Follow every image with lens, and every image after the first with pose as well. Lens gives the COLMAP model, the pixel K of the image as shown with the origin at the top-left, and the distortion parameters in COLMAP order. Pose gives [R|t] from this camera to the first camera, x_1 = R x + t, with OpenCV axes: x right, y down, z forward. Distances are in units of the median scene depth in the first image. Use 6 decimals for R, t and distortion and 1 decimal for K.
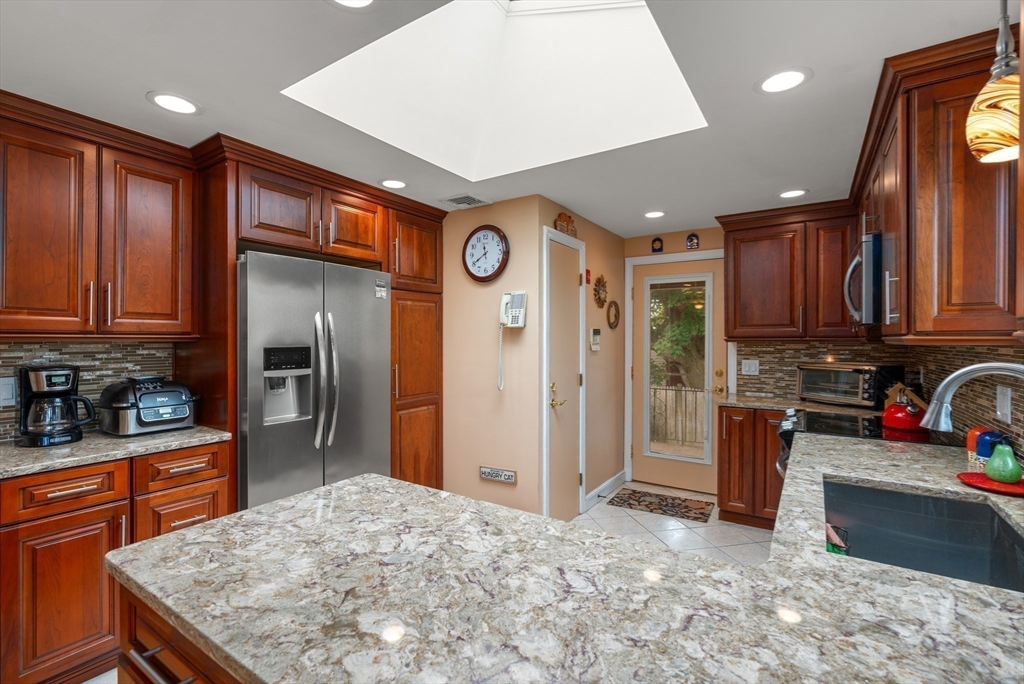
lens RADIAL K [[464.3, 0, 512.0], [0, 464.3, 342.0], [0, 0, 1]] dist [0.000018, 0.000644]
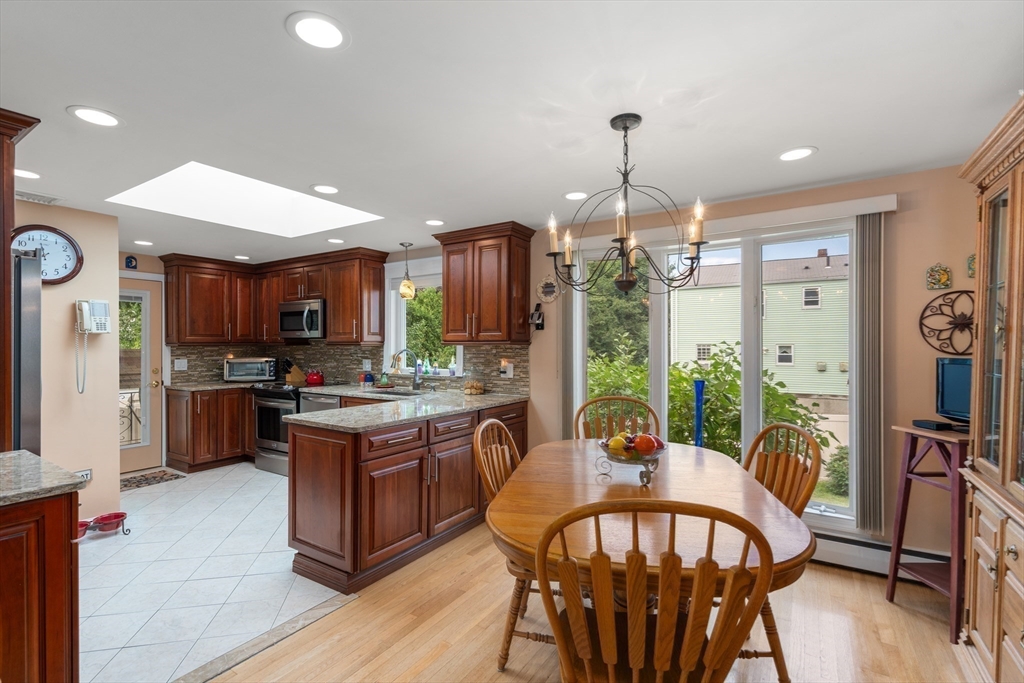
lens RADIAL K [[472.7, 0, 512.0], [0, 472.7, 341.5], [0, 0, 1]] dist [-0.010719, 0.000346]
pose [[-0.015535, 0.004605, 0.999869, -1.106589], [0.009103, 0.999949, -0.004464, 0.001322], [-0.999838, 0.009032, -0.015576, 0.053147]]
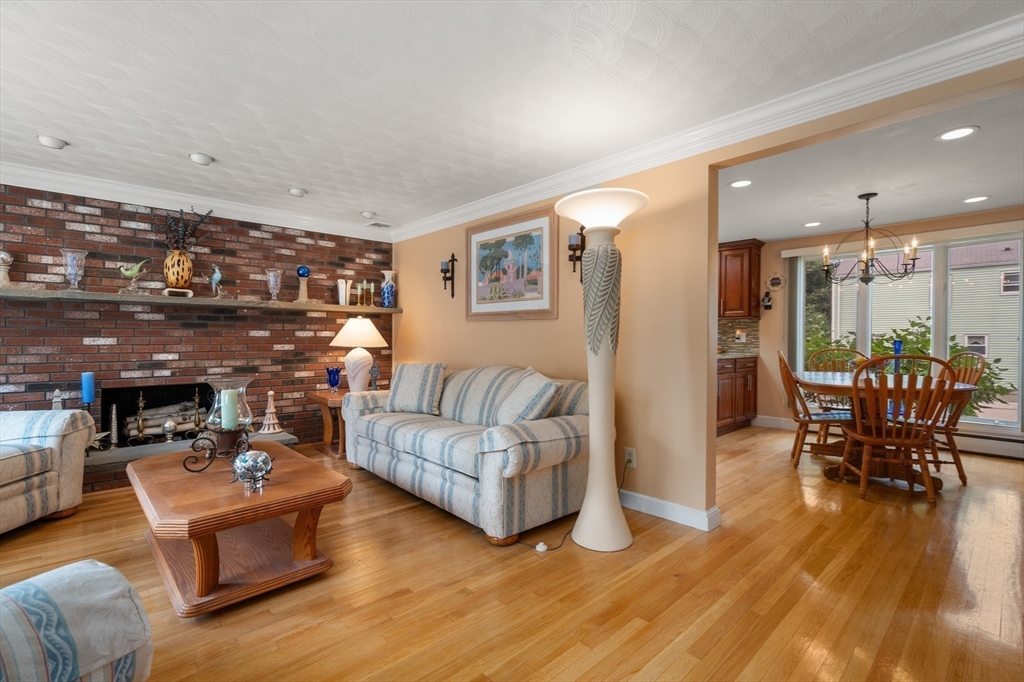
lens RADIAL K [[469.5, 0, 502.8], [0, 469.5, 344.9], [0, 0, 1]] dist [-0.000965, 0.000064]
pose [[0.248436, -0.011432, 0.968581, -1.958096], [0.007816, 0.999921, 0.009797, 0.083304], [-0.968617, 0.005137, 0.248506, 0.536168]]
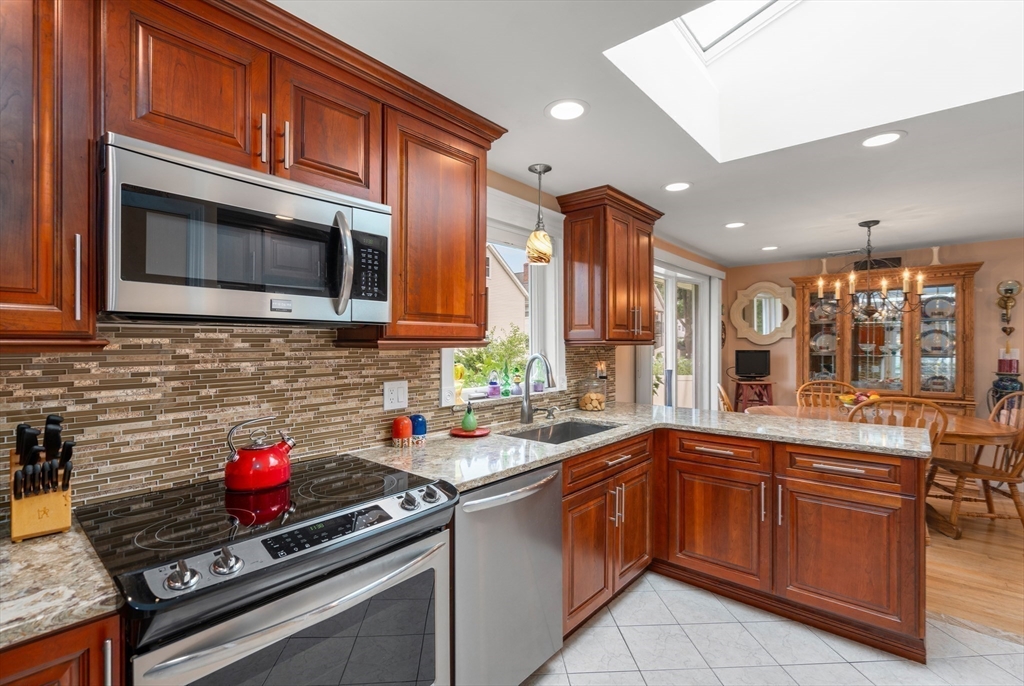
lens RADIAL K [[464.3, 0, 512.0], [0, 464.3, 343.0], [0, 0, 1]] dist [0.000018, 0.000644]
pose [[-0.992151, -0.001482, 0.125035, 0.313491], [-0.000760, 0.999983, 0.005816, -0.007067], [-0.125042, 0.005675, -0.992135, 1.180542]]
